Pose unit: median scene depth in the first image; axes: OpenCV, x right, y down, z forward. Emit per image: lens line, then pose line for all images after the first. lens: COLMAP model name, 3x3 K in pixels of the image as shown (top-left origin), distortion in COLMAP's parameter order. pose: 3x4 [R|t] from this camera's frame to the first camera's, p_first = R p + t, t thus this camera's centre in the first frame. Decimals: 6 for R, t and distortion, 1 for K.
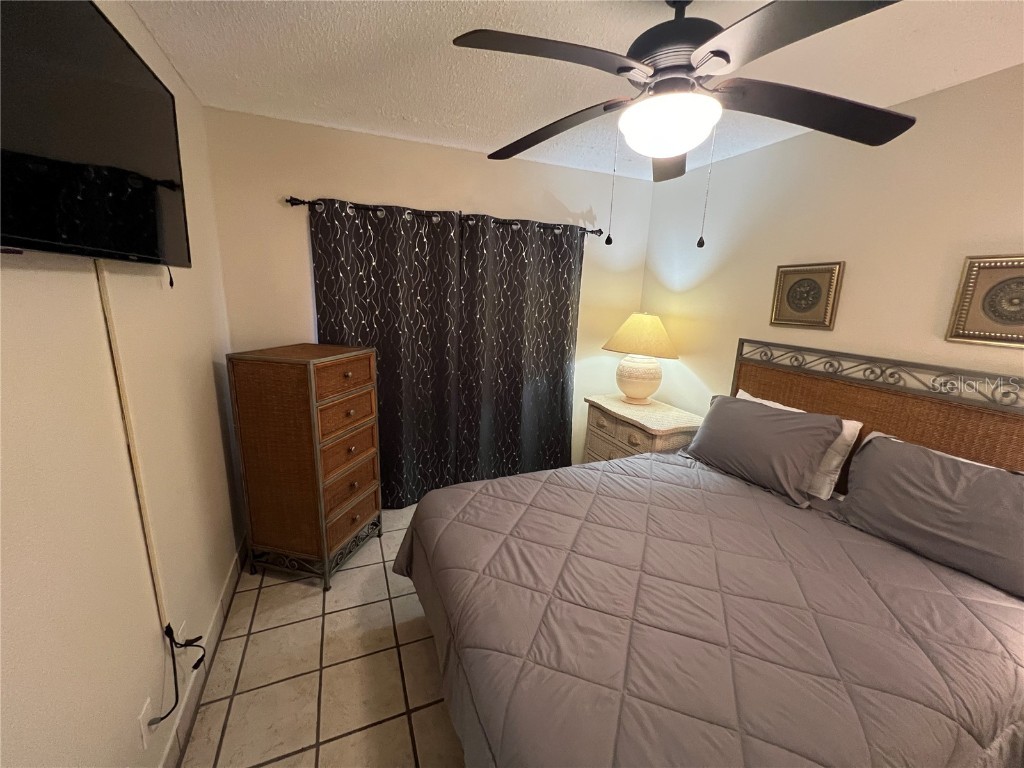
lens RADIAL K [[409.3, 0, 513.1], [0, 409.3, 380.0], [0, 0, 1]] dist [-0.001437, 0.000558]
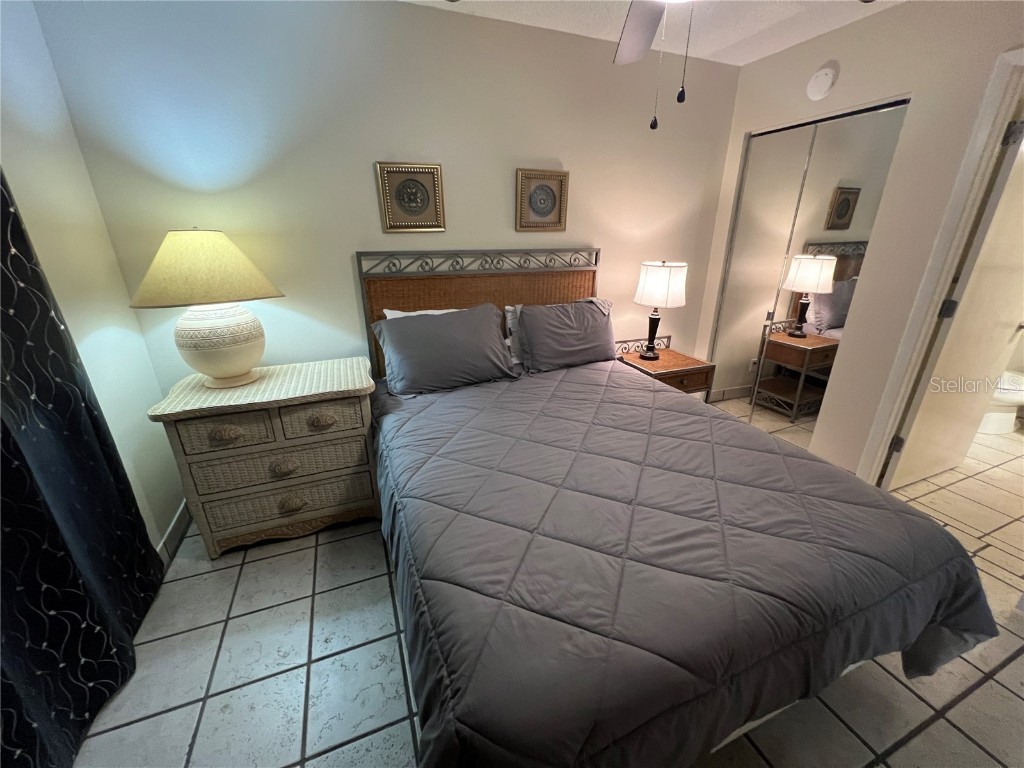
lens RADIAL K [[409.3, 0, 512.0], [0, 409.3, 387.3], [0, 0, 1]] dist [-0.001437, 0.000558]
pose [[0.019096, -0.432358, 0.901500, -0.378592], [0.196223, 0.885750, 0.420648, -0.167947], [-0.980373, 0.168862, 0.101752, 0.730271]]
